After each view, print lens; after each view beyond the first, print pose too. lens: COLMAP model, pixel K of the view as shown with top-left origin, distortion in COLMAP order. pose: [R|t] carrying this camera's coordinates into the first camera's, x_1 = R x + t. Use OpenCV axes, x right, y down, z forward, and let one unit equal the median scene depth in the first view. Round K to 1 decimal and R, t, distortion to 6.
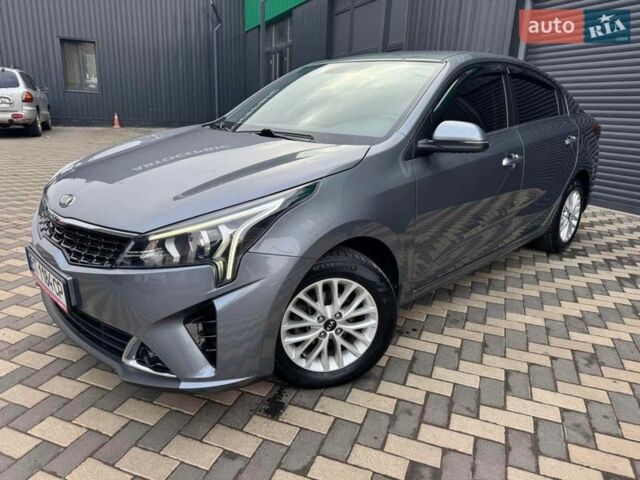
lens RADIAL K [[467.3, 0, 318.6], [0, 467.3, 235.5], [0, 0, 1]] dist [0.031282, -0.036590]
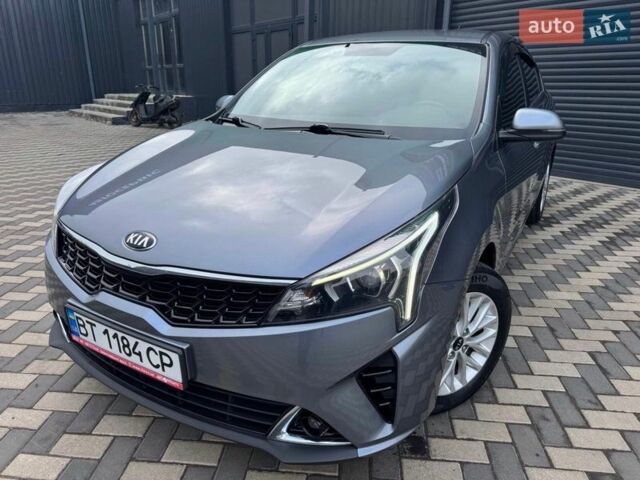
lens RADIAL K [[467.3, 0, 325.2], [0, 467.3, 239.6], [0, 0, 1]] dist [0.031282, -0.036590]
pose [[0.960978, -0.113740, 0.252159, -0.417425], [0.097704, 0.992365, 0.075272, -0.099022], [-0.258795, -0.047698, 0.964754, 0.188240]]
